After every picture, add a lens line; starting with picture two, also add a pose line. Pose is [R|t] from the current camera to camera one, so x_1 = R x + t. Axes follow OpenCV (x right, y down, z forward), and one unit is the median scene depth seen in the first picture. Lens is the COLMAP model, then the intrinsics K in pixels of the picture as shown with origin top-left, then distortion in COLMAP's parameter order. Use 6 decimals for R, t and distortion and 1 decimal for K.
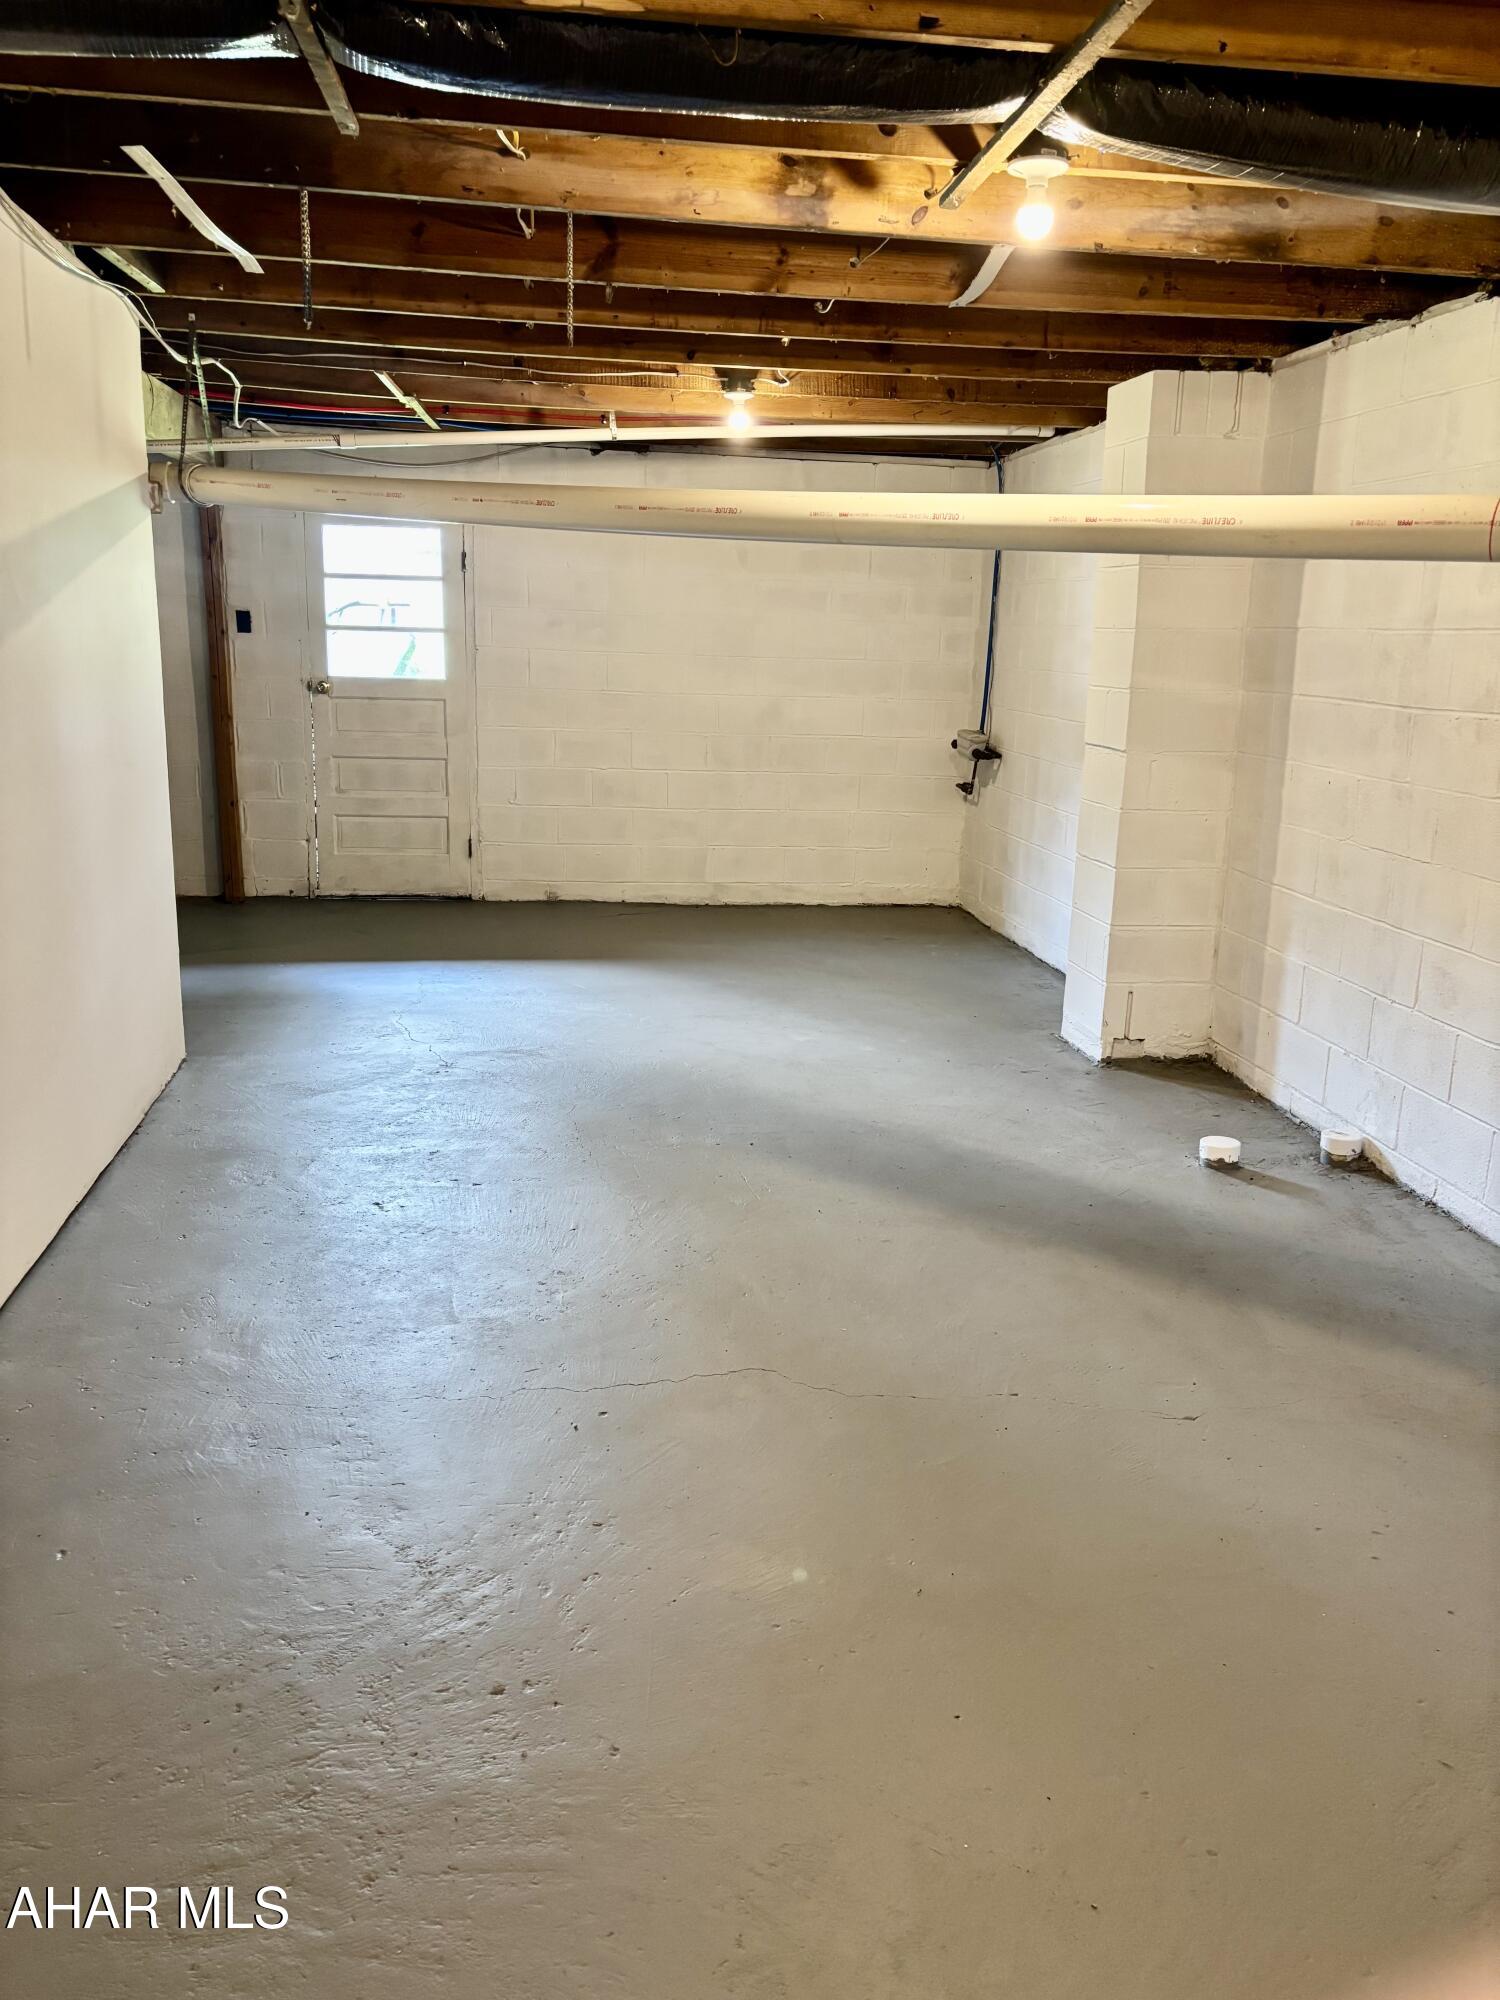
lens RADIAL K [[1529.1, 0, 750.1], [0, 1529.1, 1005.7], [0, 0, 1]] dist [0.039834, -0.028727]
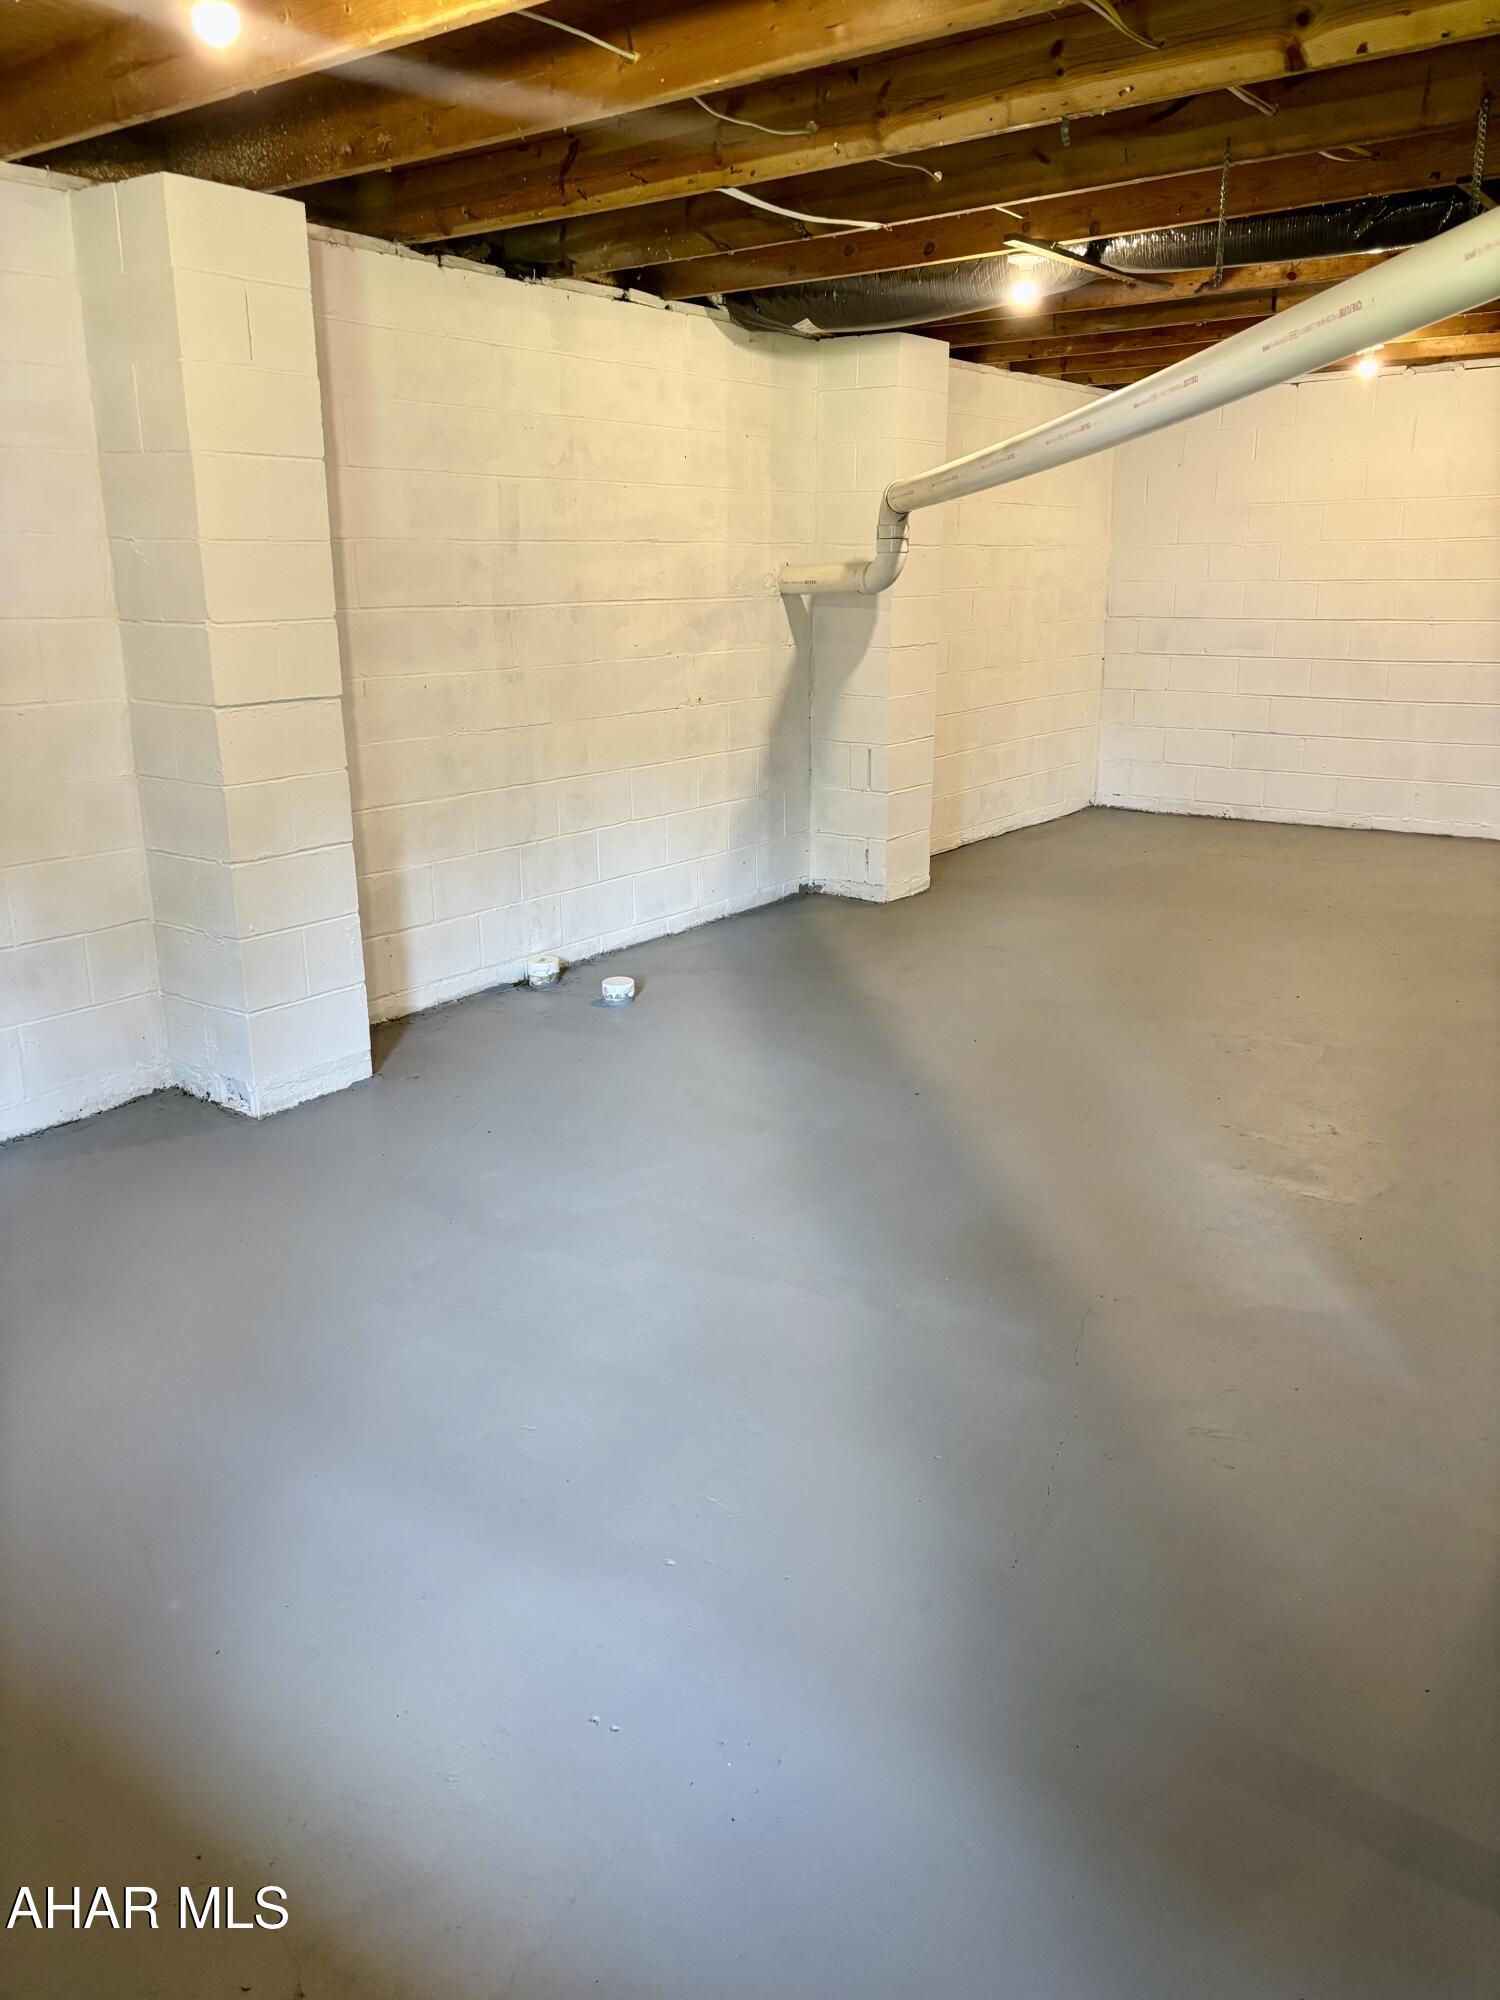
lens RADIAL K [[1529.1, 0, 748.1], [0, 1529.1, 992.3], [0, 0, 1]] dist [0.039834, -0.028727]
pose [[-0.716116, -0.220197, 0.662337, -0.582419], [0.146218, 0.880551, 0.450833, -0.444021], [-0.682494, 0.419695, -0.598380, 1.725700]]
